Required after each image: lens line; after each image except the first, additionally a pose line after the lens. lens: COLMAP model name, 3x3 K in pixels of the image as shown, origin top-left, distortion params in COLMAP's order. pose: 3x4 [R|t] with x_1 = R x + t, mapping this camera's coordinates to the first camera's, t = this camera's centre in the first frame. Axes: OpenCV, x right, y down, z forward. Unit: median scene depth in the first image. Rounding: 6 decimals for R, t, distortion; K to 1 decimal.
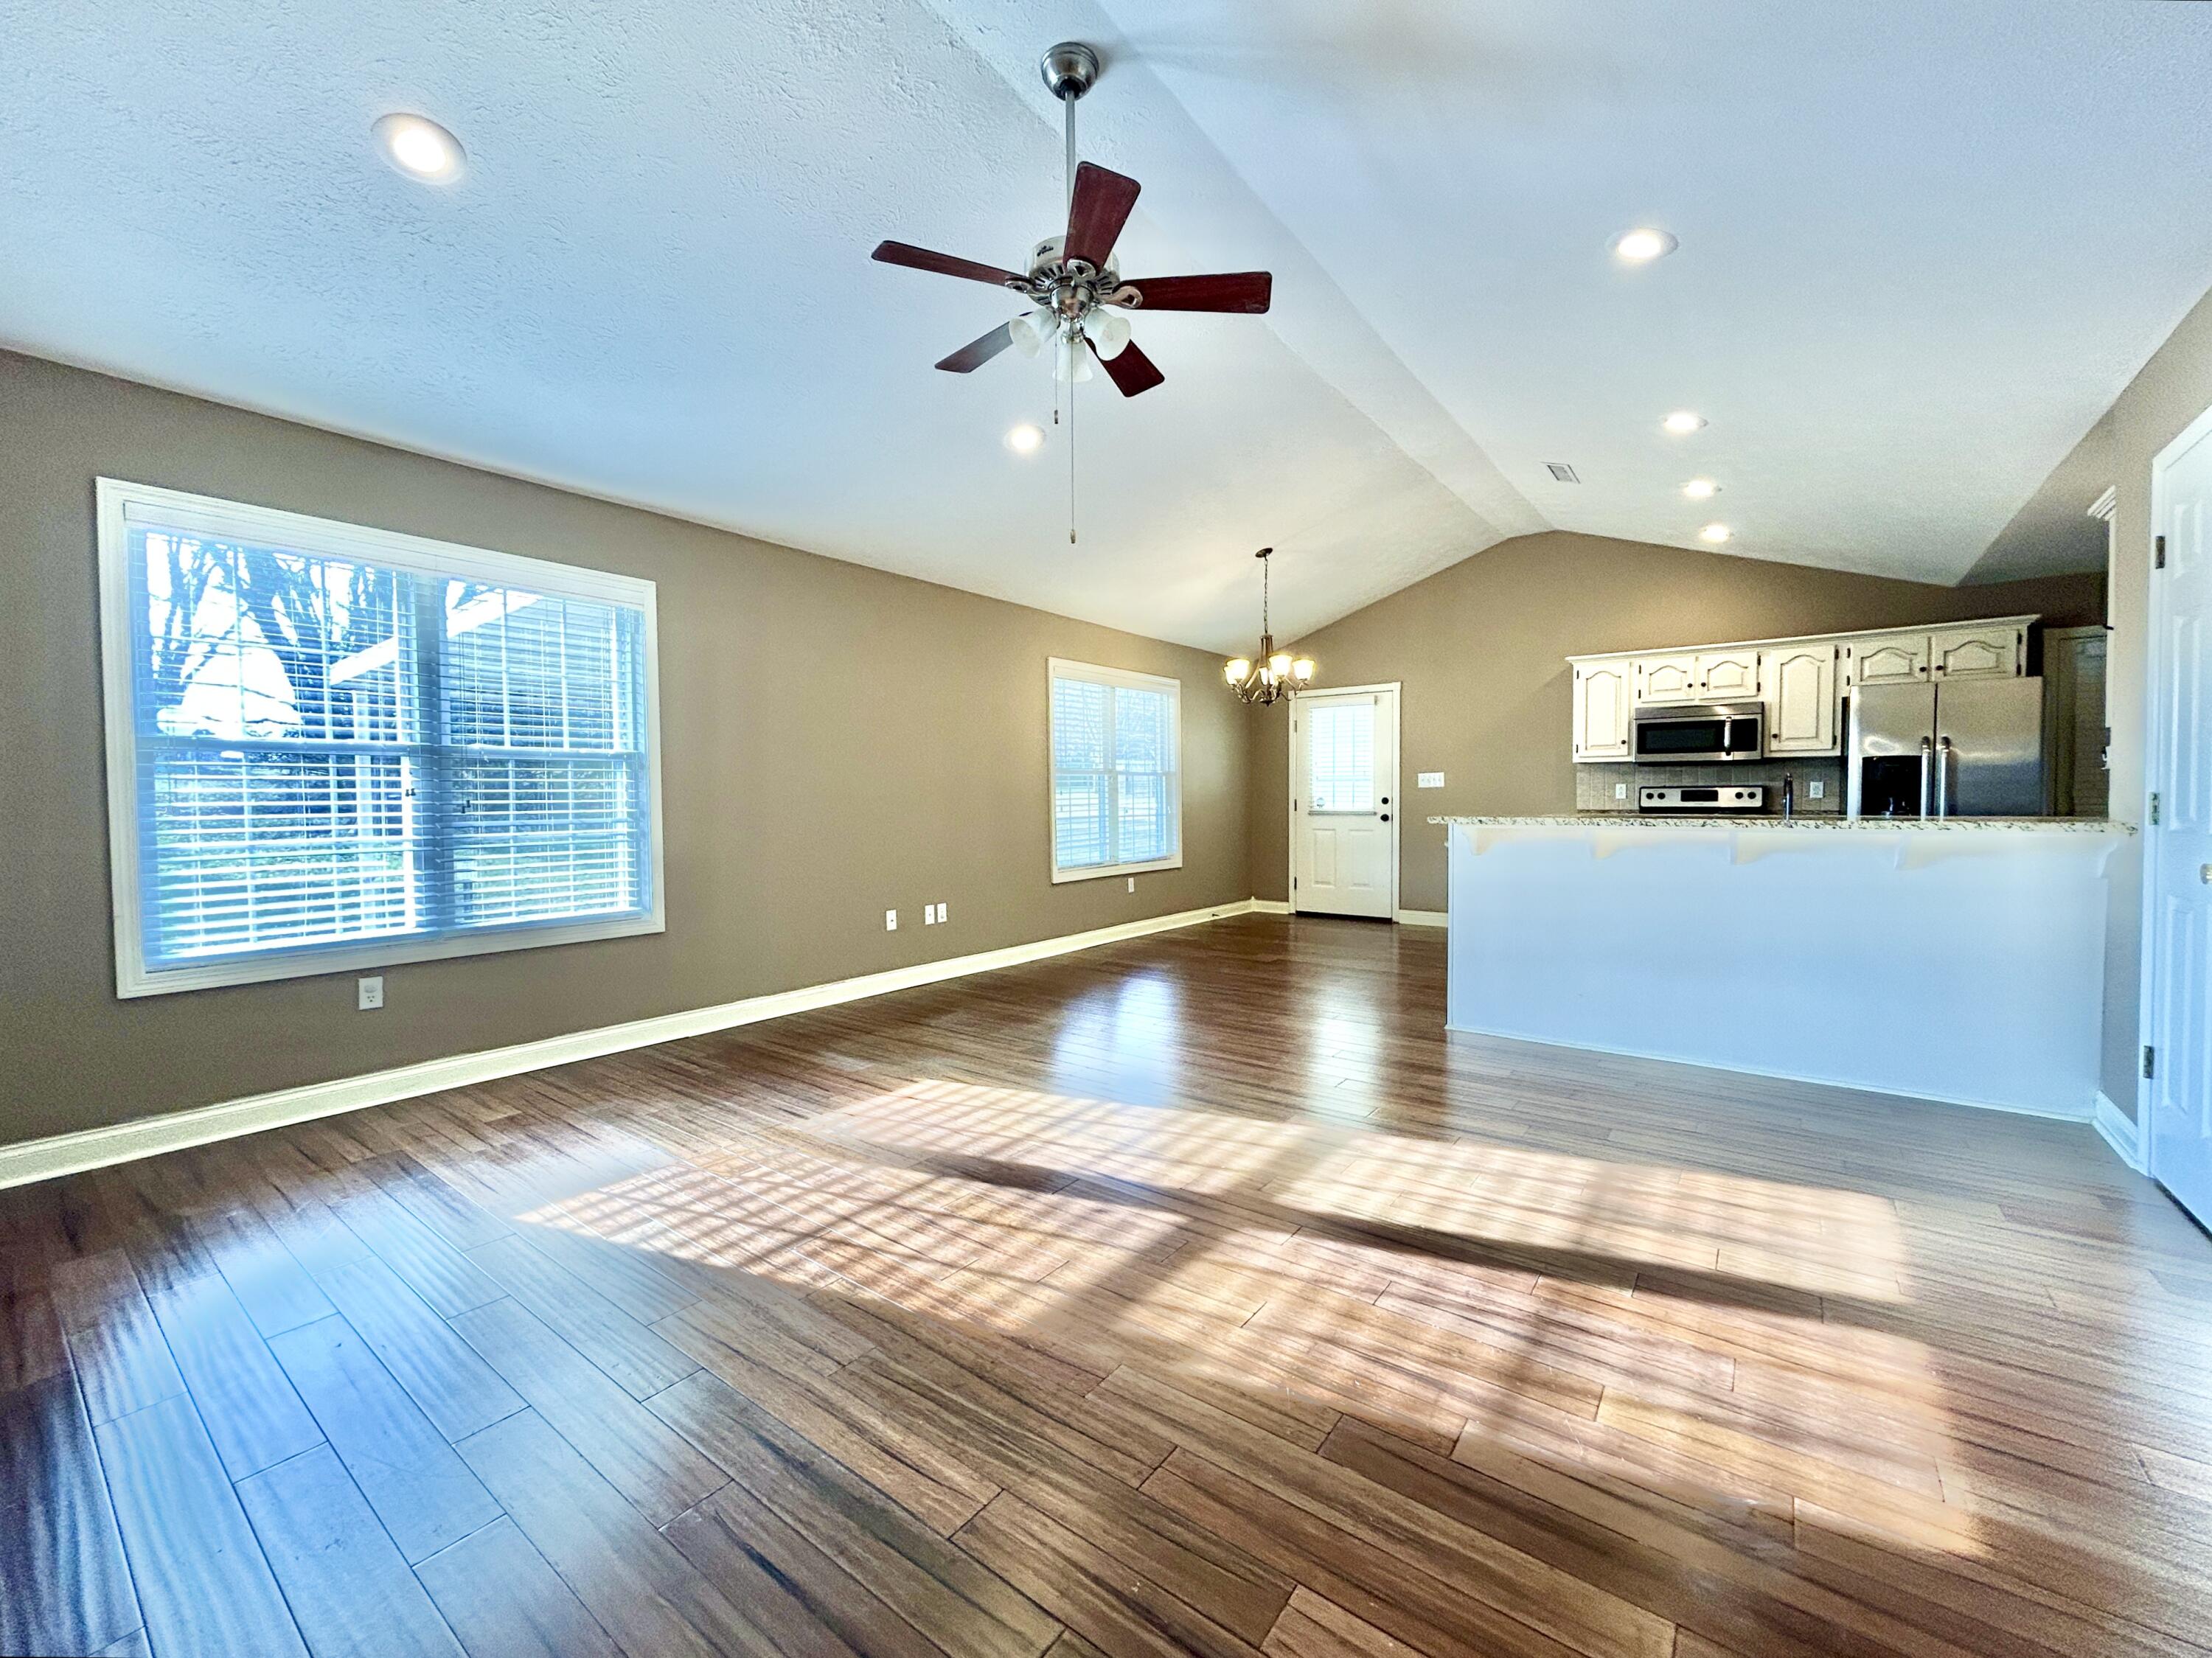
lens RADIAL K [[896.8, 0, 1097.5], [0, 896.8, 827.3], [0, 0, 1]] dist [0.001957, 0.000704]
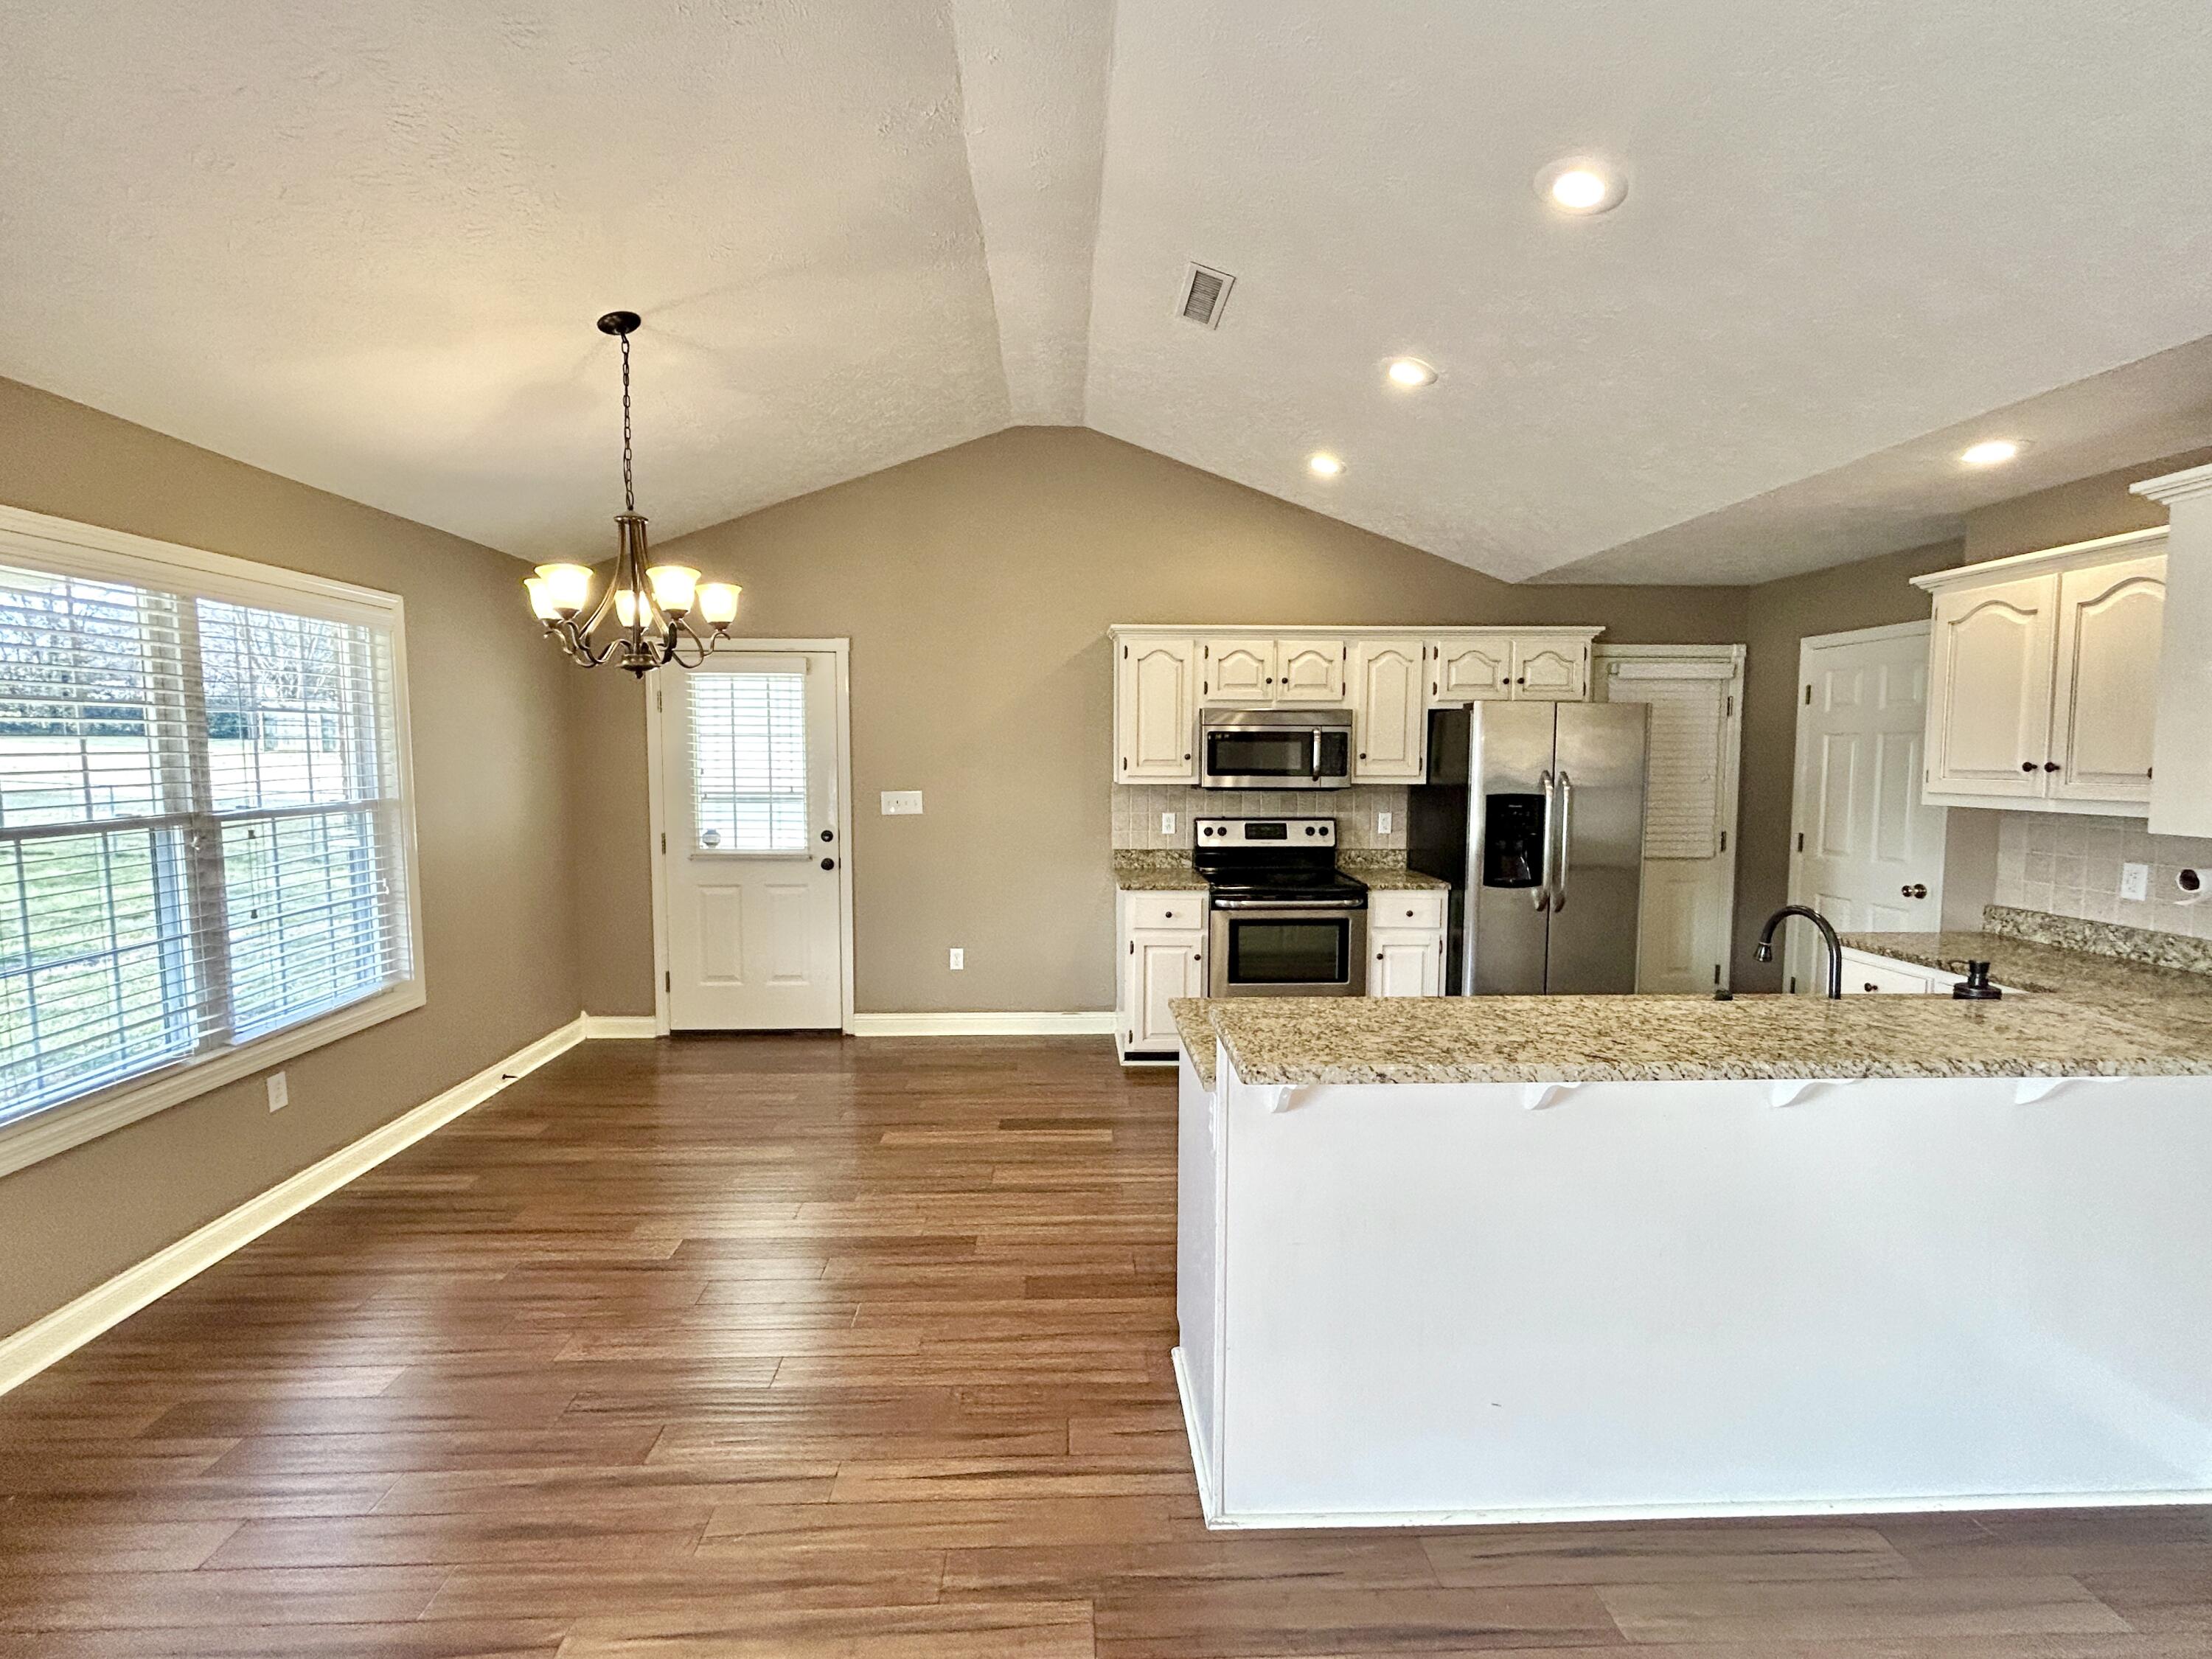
lens RADIAL K [[994.9, 0, 1093.3], [0, 994.9, 823.8], [0, 0, 1]] dist [-0.002130, -0.000154]
pose [[0.772824, -0.039664, 0.633380, 0.096199], [0.015087, 0.998911, 0.044146, -0.161760], [-0.634441, -0.024561, 0.772581, 0.944957]]
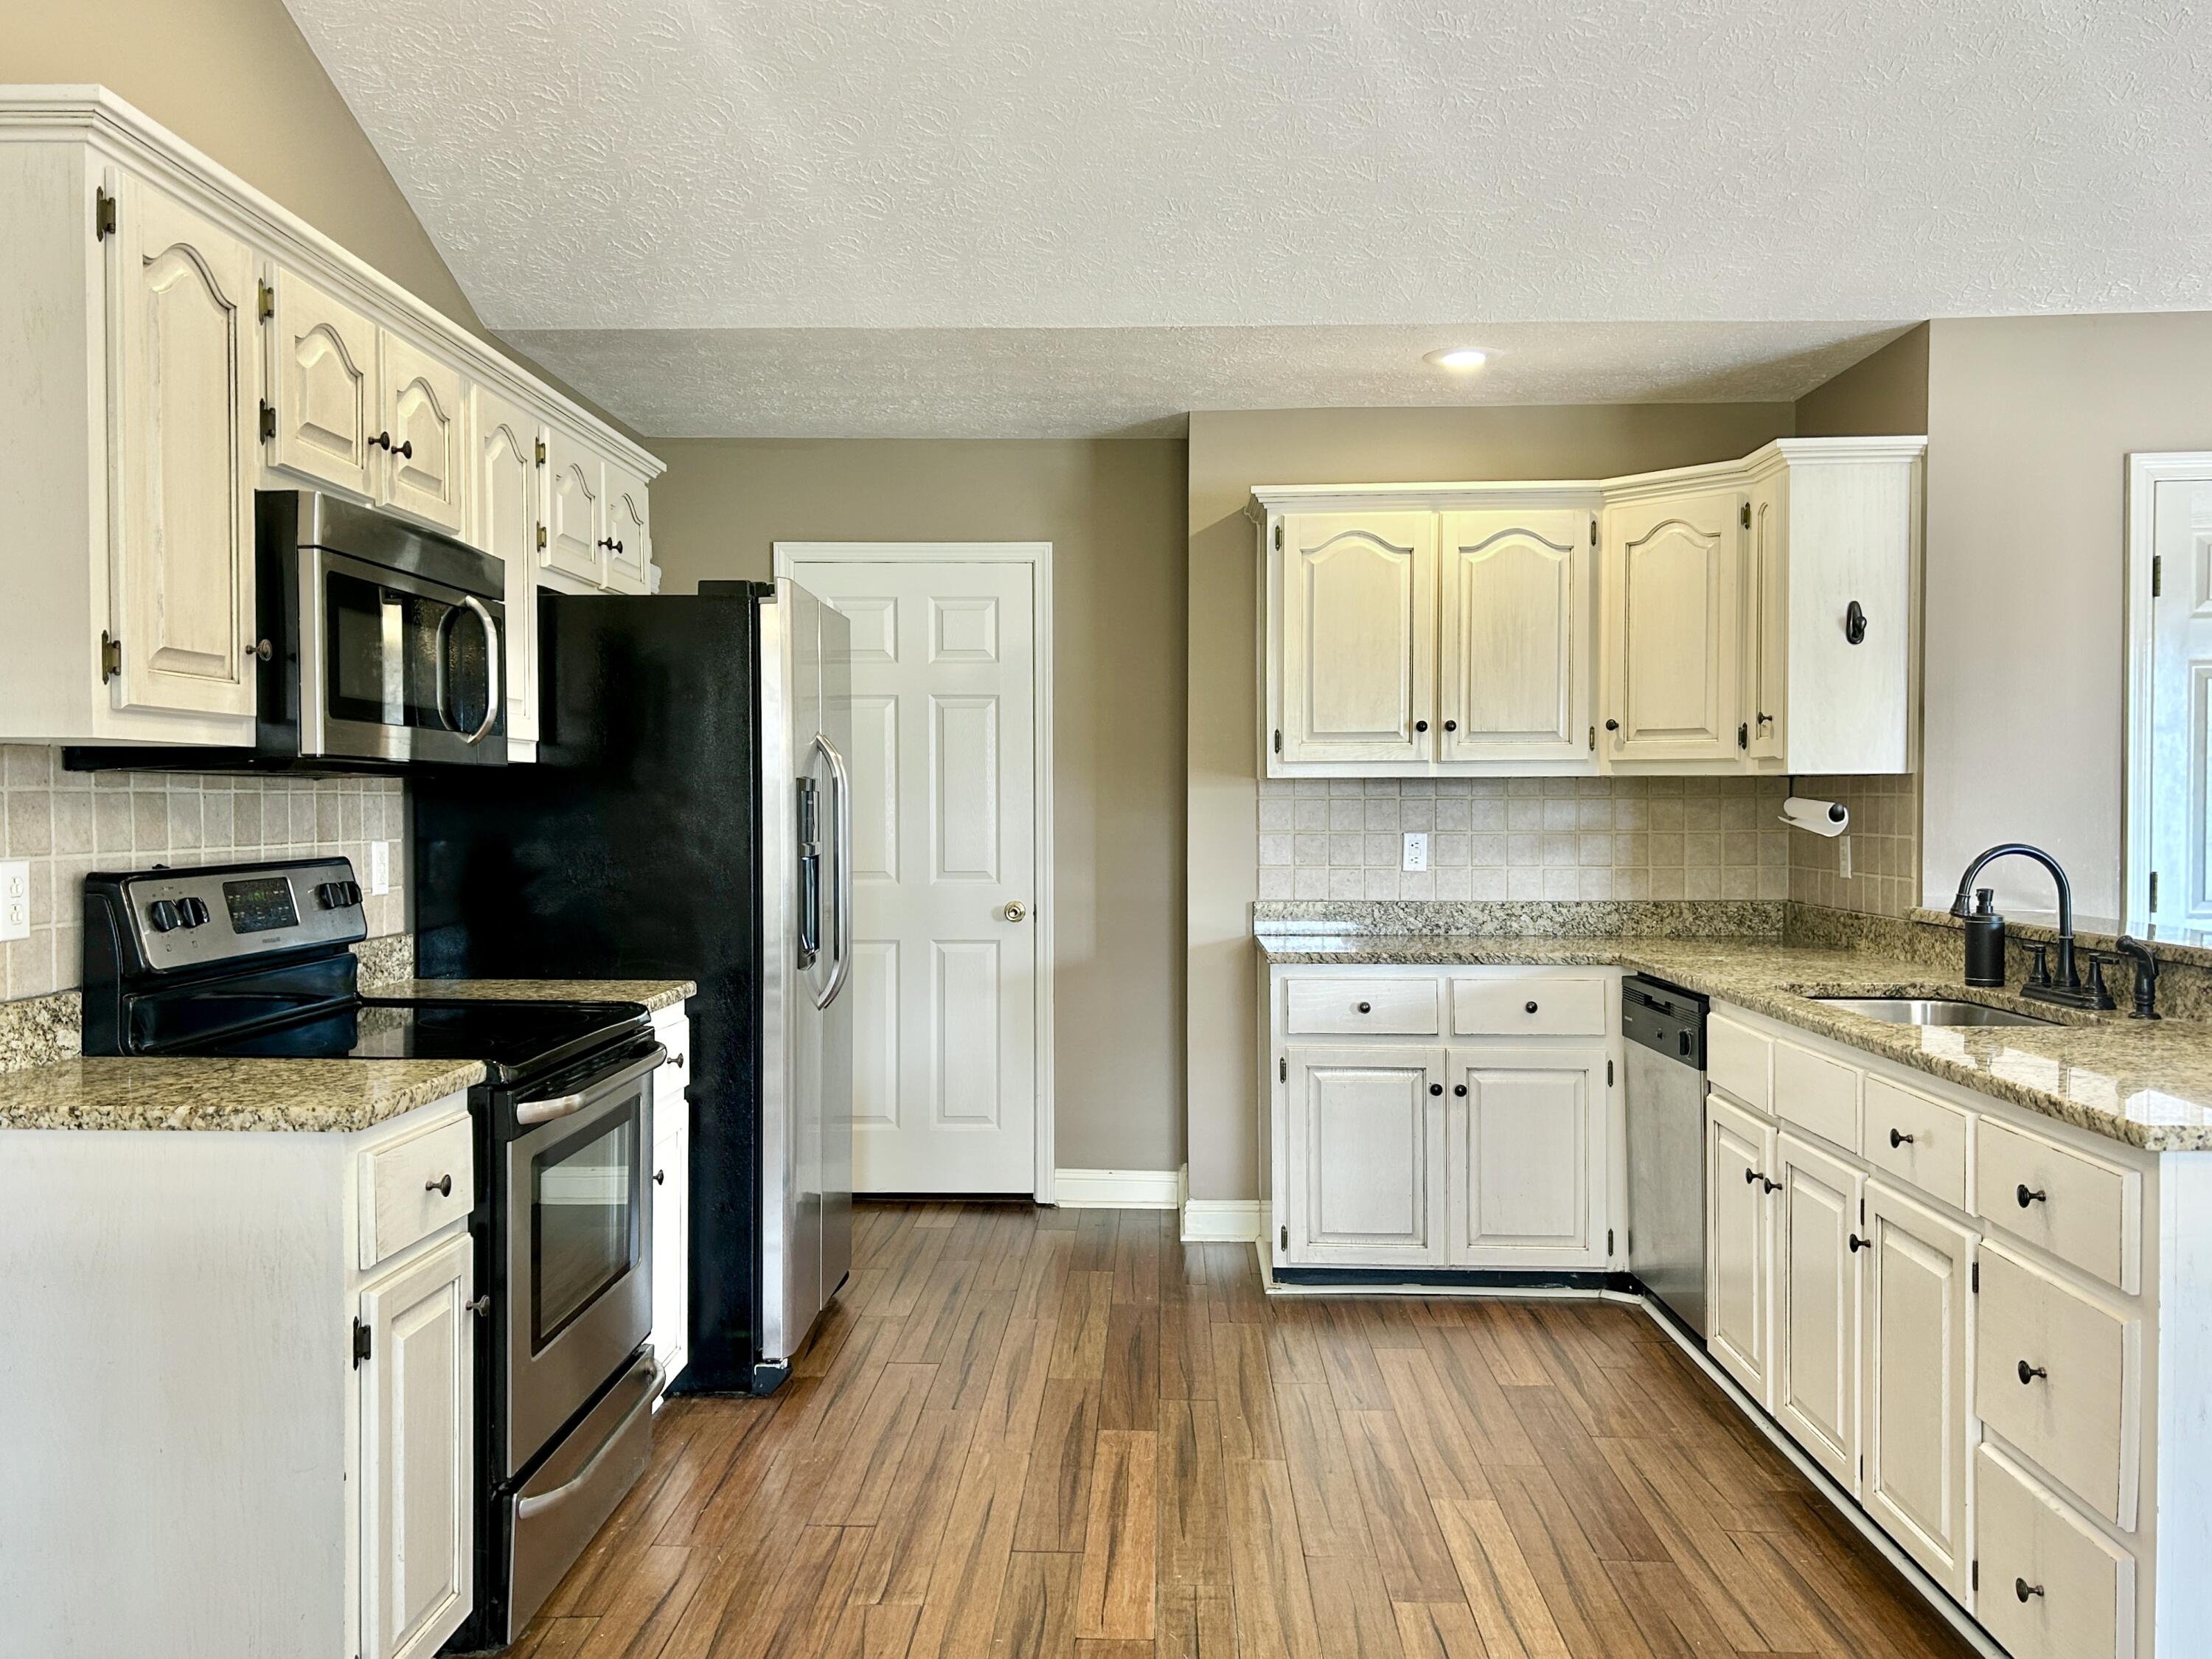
lens RADIAL K [[1773.5, 0, 1101.3], [0, 1773.5, 841.0], [0, 0, 1]] dist [0.099320, -0.150741]
pose [[-0.578263, -0.013959, 0.815731, 0.322399], [0.029758, 0.998827, 0.038187, -0.129116], [-0.815308, 0.046356, -0.577169, 2.229375]]
